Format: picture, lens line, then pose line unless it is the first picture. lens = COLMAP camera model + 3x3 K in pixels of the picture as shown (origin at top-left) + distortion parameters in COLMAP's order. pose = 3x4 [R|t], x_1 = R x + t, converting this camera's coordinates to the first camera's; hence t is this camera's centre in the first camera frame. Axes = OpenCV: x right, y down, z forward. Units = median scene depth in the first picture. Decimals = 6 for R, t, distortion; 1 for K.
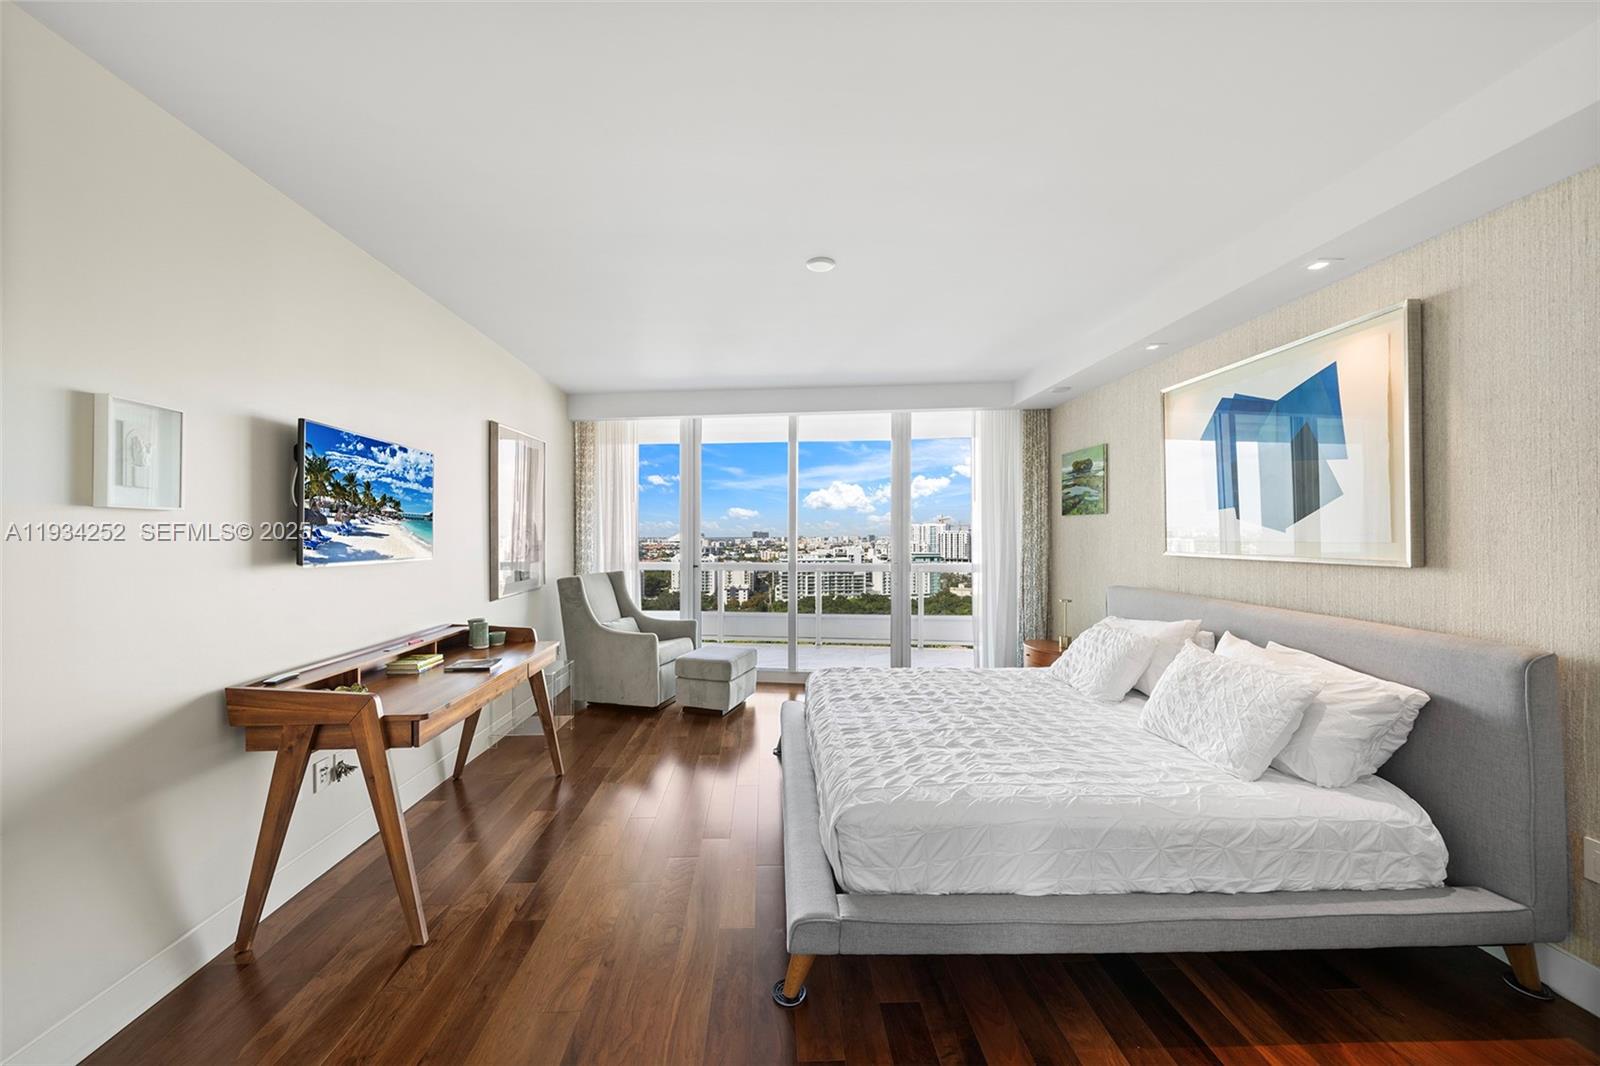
lens RADIAL K [[604.7, 0, 795.4], [0, 604.7, 531.9], [0, 0, 1]] dist [0.000625, 0.000064]
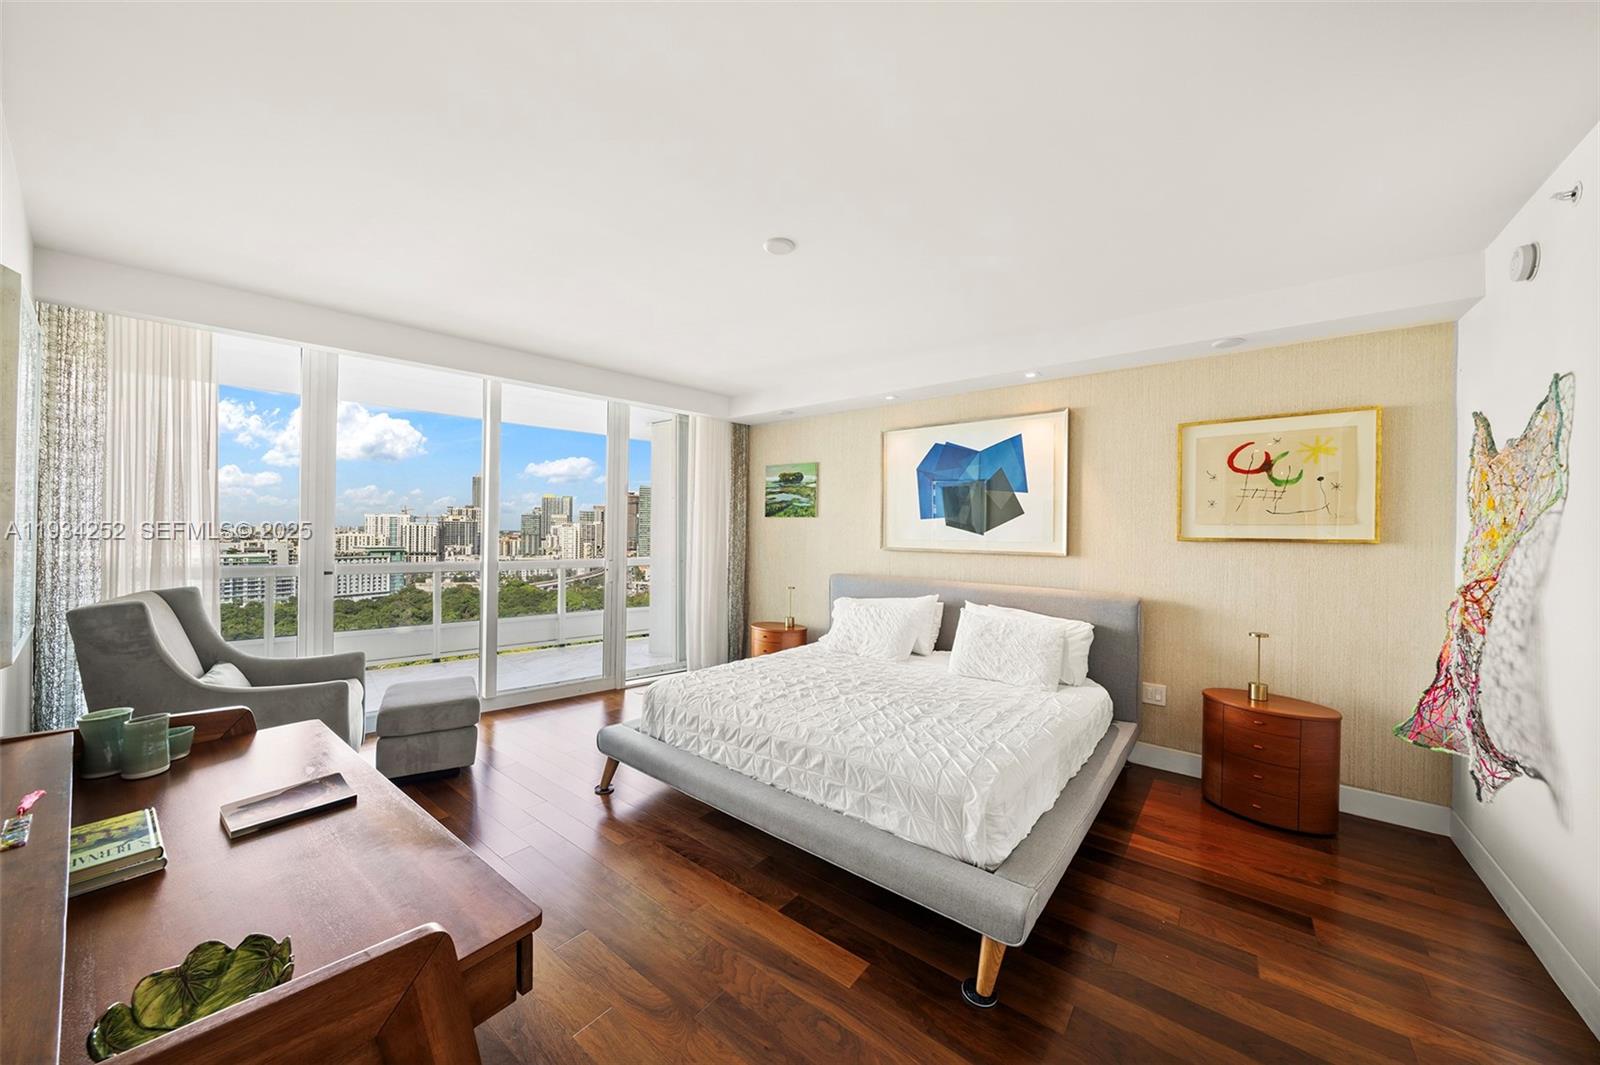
lens RADIAL K [[553.6, 0, 789.0], [0, 553.6, 533.8], [0, 0, 1]] dist [-0.000871, -0.000082]
pose [[0.656778, 0.008097, 0.754040, -0.399637], [-0.018740, 0.999809, 0.005587, -0.000969], [-0.753851, -0.017800, 0.656804, 0.279446]]
